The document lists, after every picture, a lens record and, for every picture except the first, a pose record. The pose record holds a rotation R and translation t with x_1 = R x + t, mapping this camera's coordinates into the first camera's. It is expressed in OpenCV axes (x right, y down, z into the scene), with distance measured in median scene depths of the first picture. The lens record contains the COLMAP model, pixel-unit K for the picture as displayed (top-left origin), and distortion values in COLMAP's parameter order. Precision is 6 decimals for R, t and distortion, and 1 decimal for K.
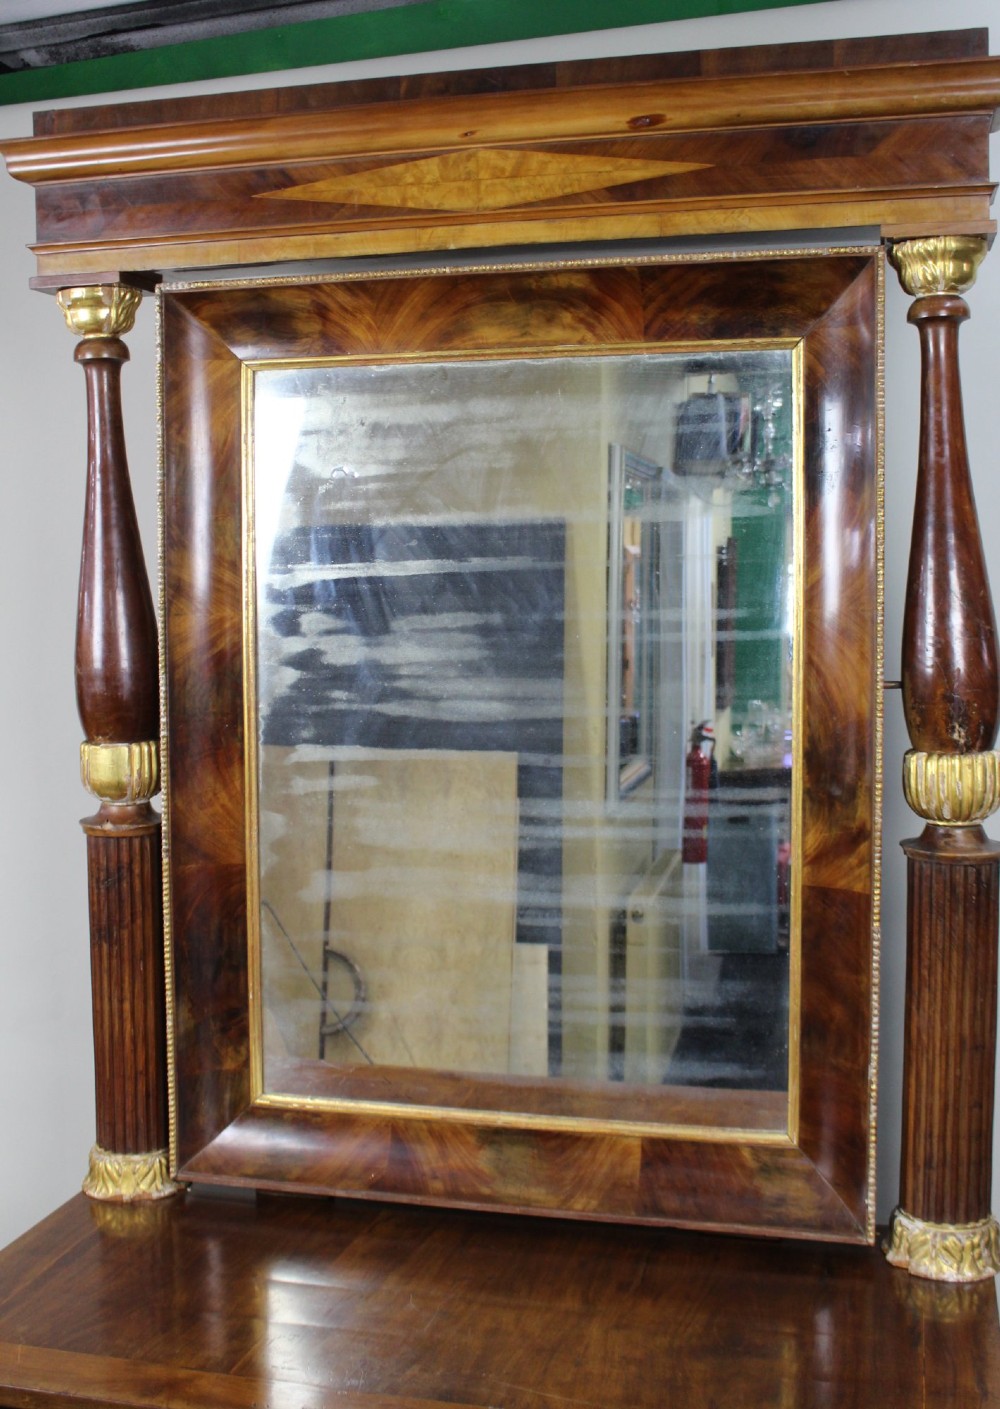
lens RADIAL K [[1610.3, 0, 498.7], [0, 1610.3, 671.5], [0, 0, 1]] dist [-0.120318, 0.120029]
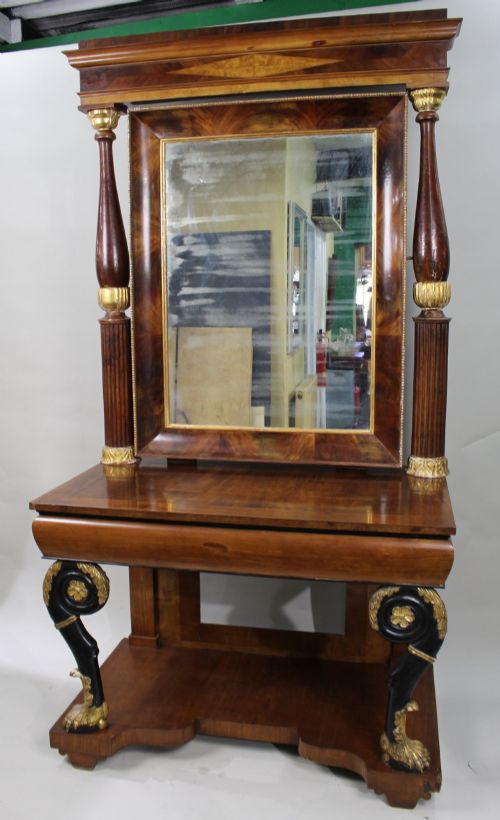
lens RADIAL K [[708.3, 0, 257.8], [0, 708.3, 397.6], [0, 0, 1]] dist [-0.158816, 0.131236]
pose [[0.998877, -0.008073, 0.046680, -0.059535], [0.003957, 0.996147, 0.087610, 0.126556], [-0.047208, -0.087327, 0.995061, -0.162185]]
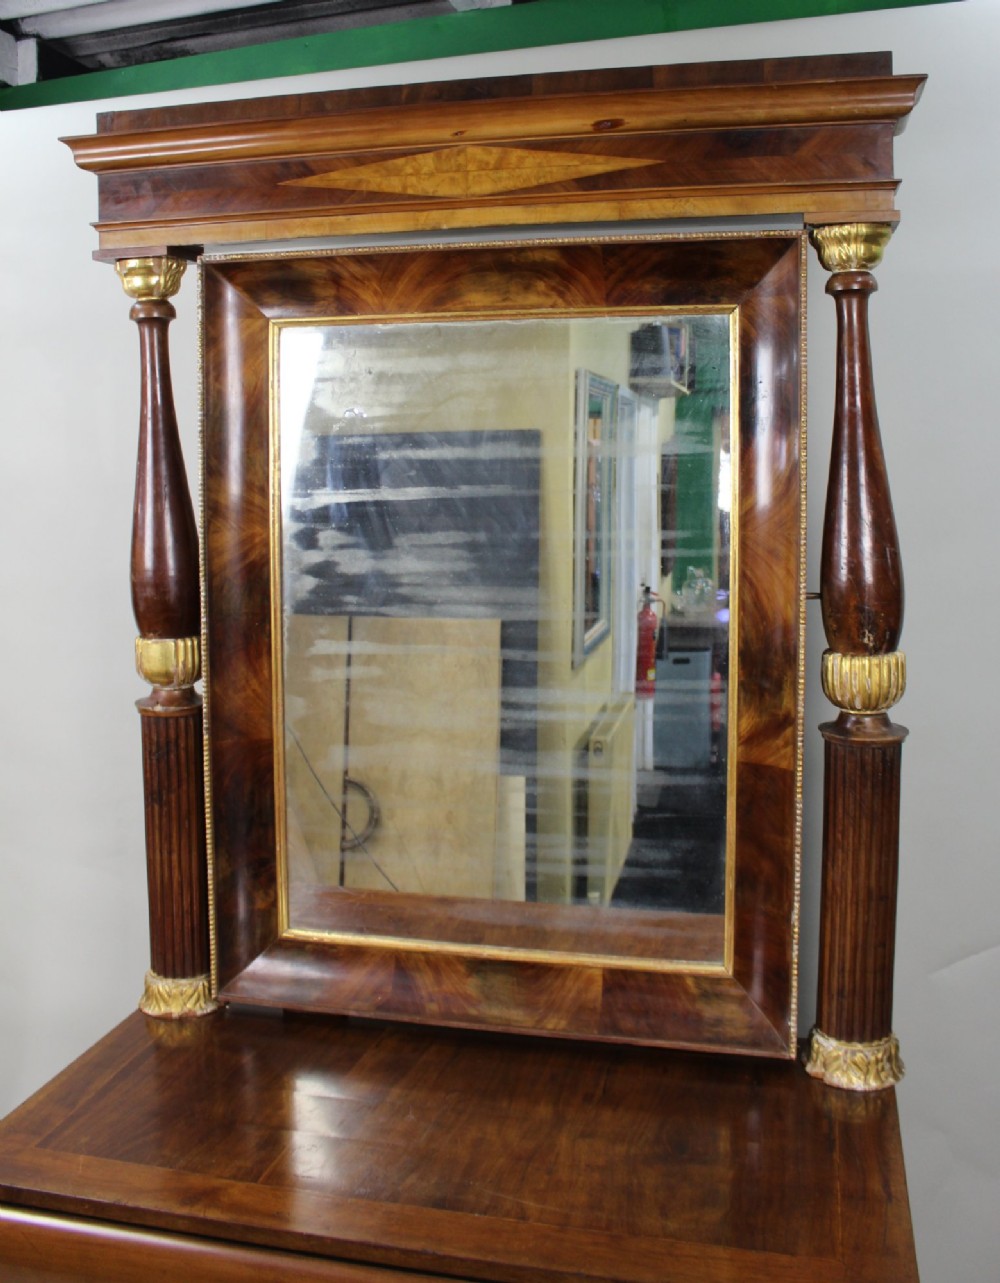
lens RADIAL K [[1273.1, 0, 512.5], [0, 1273.1, 523.3], [0, 0, 1]] dist [-0.159515, 0.141184]
pose [[0.999828, 0.000467, 0.018551, 0.003743], [-0.000368, 0.999986, -0.005327, -0.037484], [-0.018553, 0.005319, 0.999814, 0.055806]]
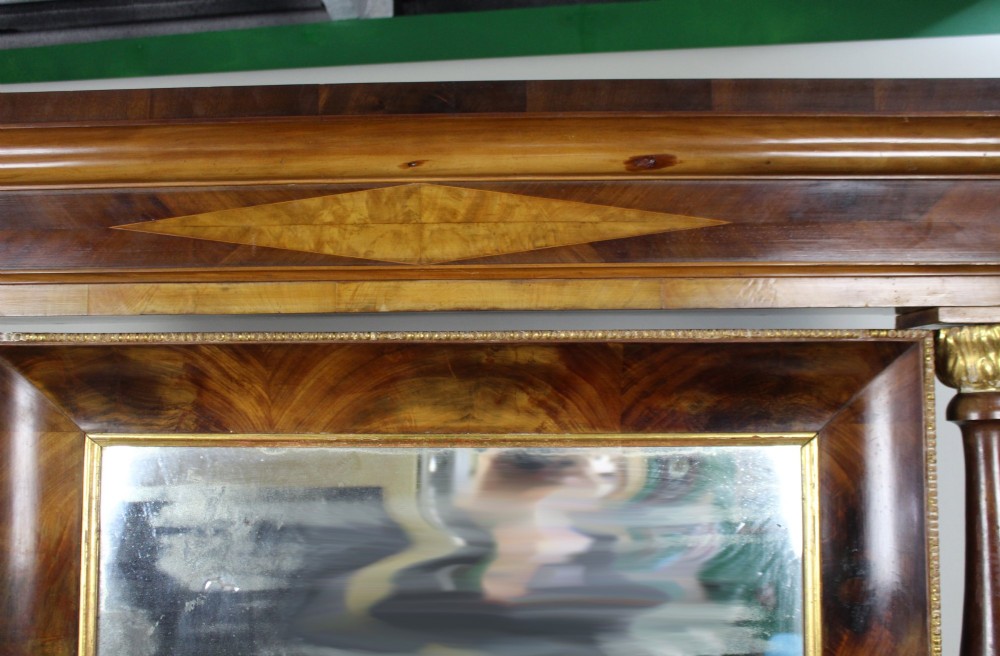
lens RADIAL K [[1095.6, 0, 497.8], [0, 1095.6, 343.1], [0, 0, 1]] dist [-0.120568, 0.153736]
pose [[0.977374, 0.025401, 0.209988, -0.078945], [0.006934, 0.988382, -0.151834, -0.159873], [-0.211405, 0.149855, 0.965842, 0.460044]]
